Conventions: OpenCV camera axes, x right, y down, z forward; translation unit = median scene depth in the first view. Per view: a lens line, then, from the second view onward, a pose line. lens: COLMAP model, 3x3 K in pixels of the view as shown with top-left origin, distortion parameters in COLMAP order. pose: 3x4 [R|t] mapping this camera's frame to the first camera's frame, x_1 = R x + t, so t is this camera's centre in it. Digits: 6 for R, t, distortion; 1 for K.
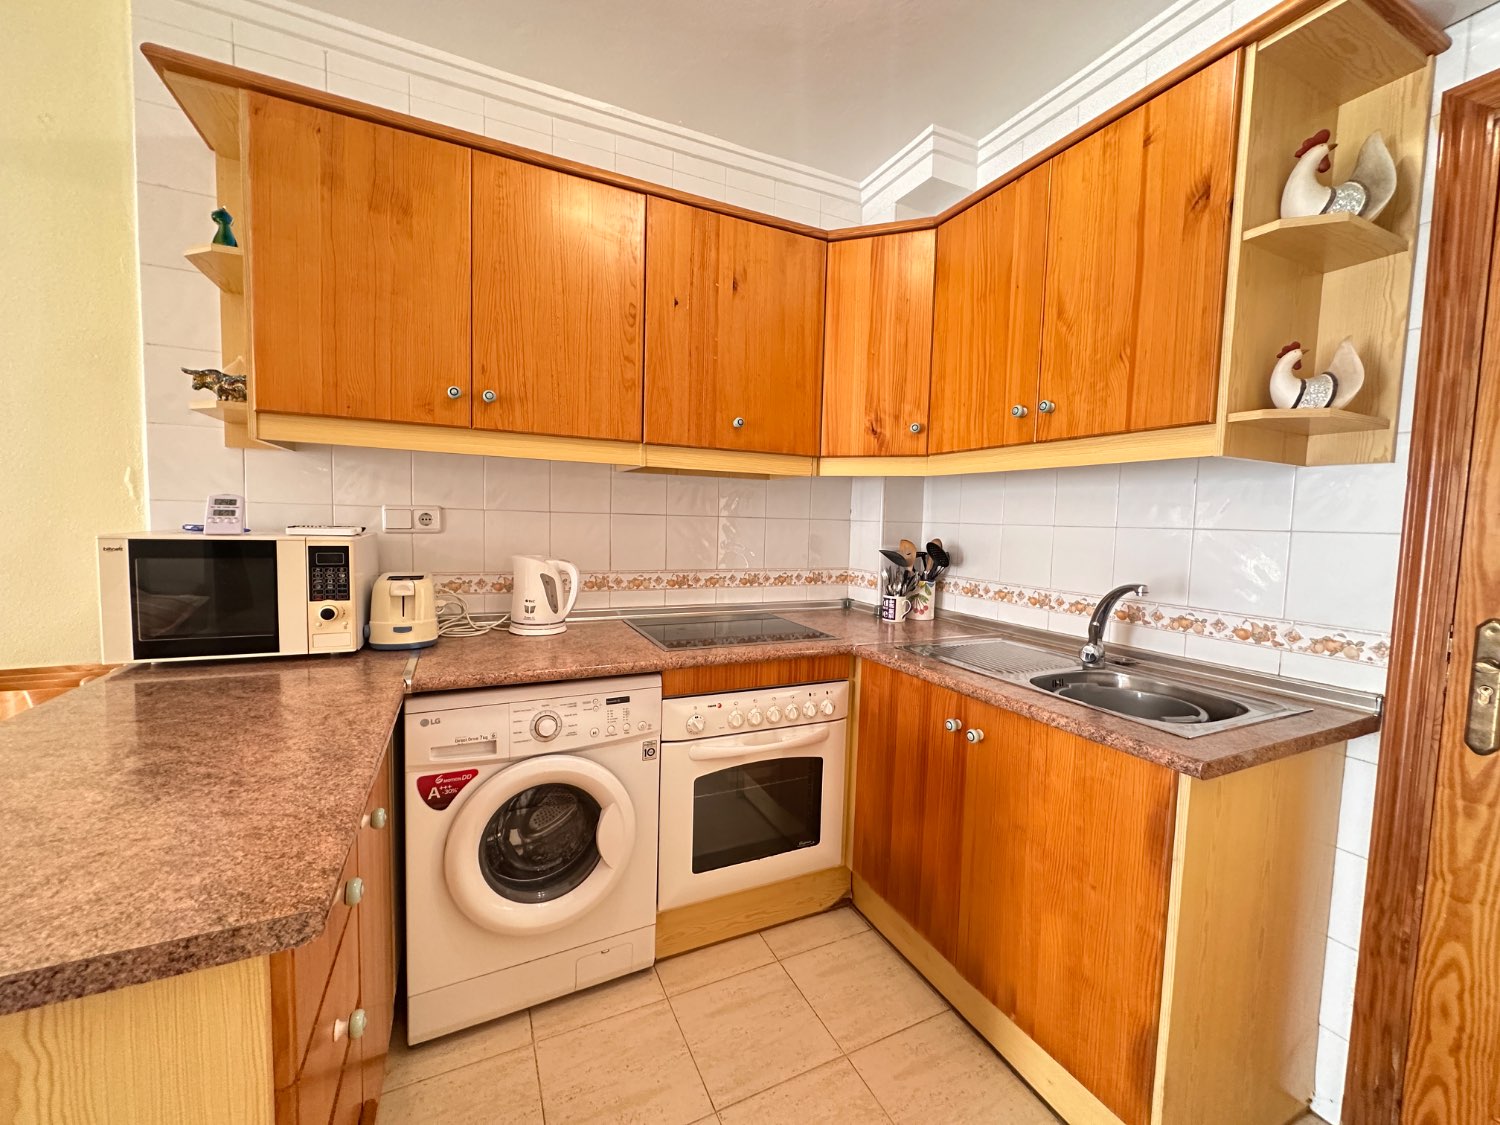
lens RADIAL K [[595.3, 0, 747.6], [0, 595.3, 560.1], [0, 0, 1]] dist [-0.001198, -0.000114]
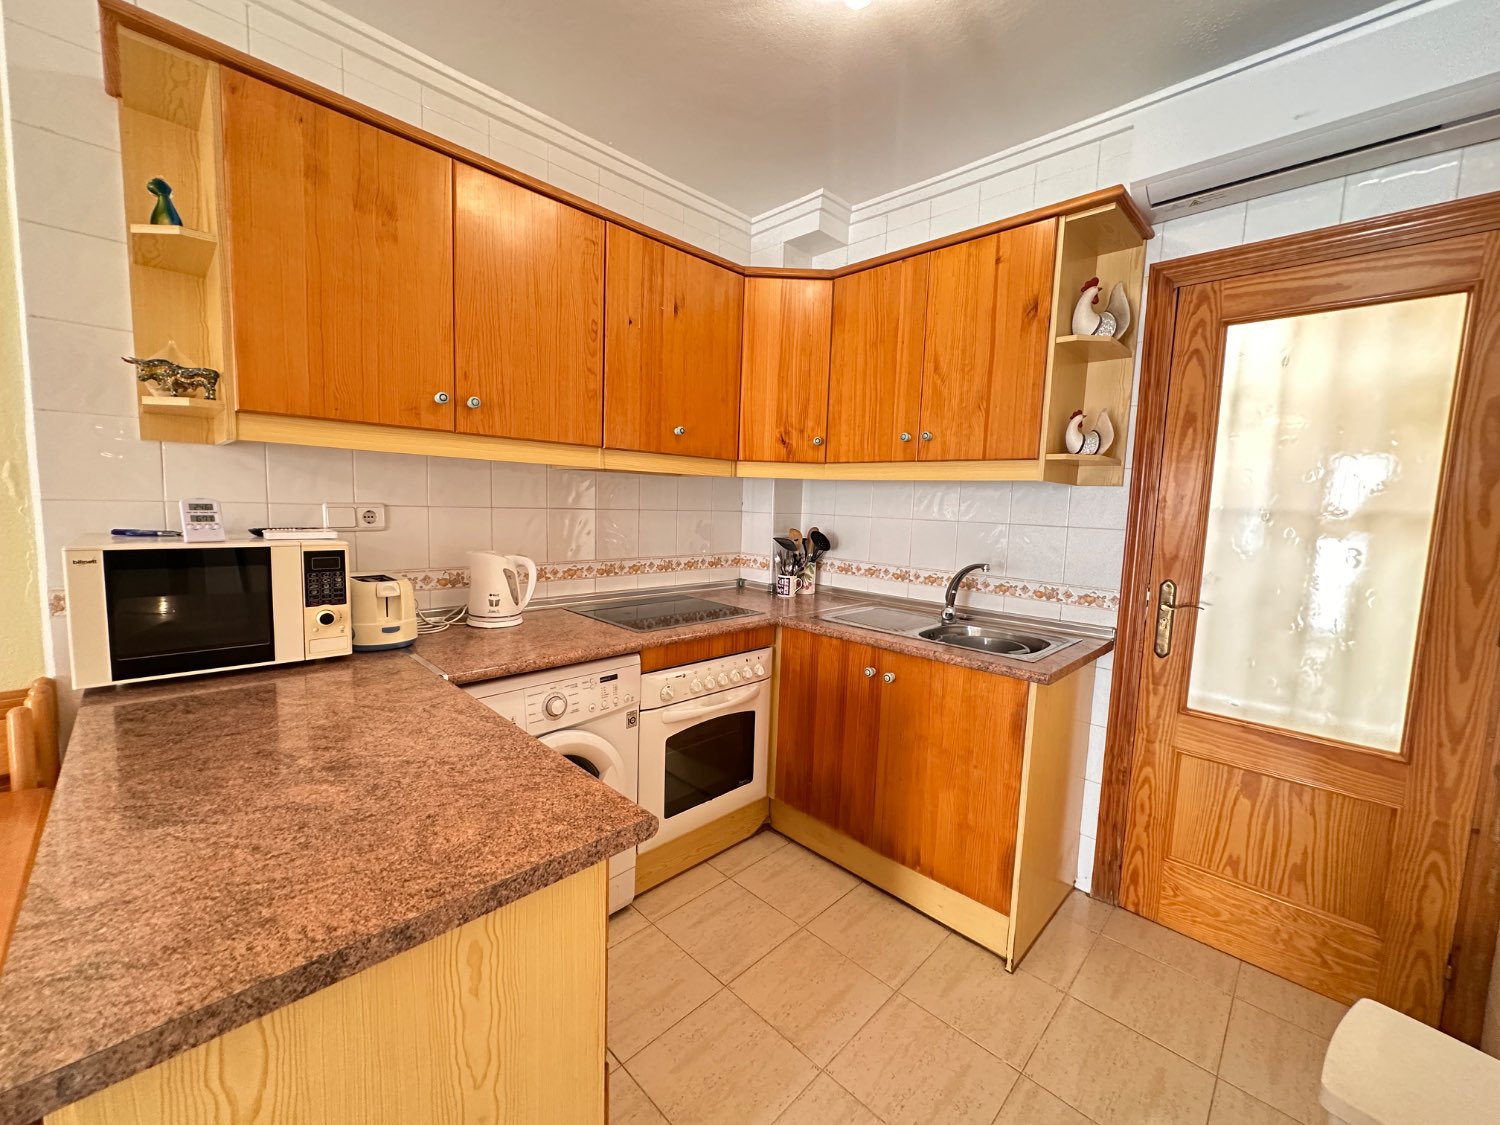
lens RADIAL K [[595.3, 0, 747.6], [0, 595.3, 560.1], [0, 0, 1]] dist [-0.001198, -0.000114]
pose [[0.941380, -0.028934, 0.336106, -0.362445], [0.014907, 0.998910, 0.044241, -0.039963], [-0.337020, -0.036637, 0.940784, -0.166143]]
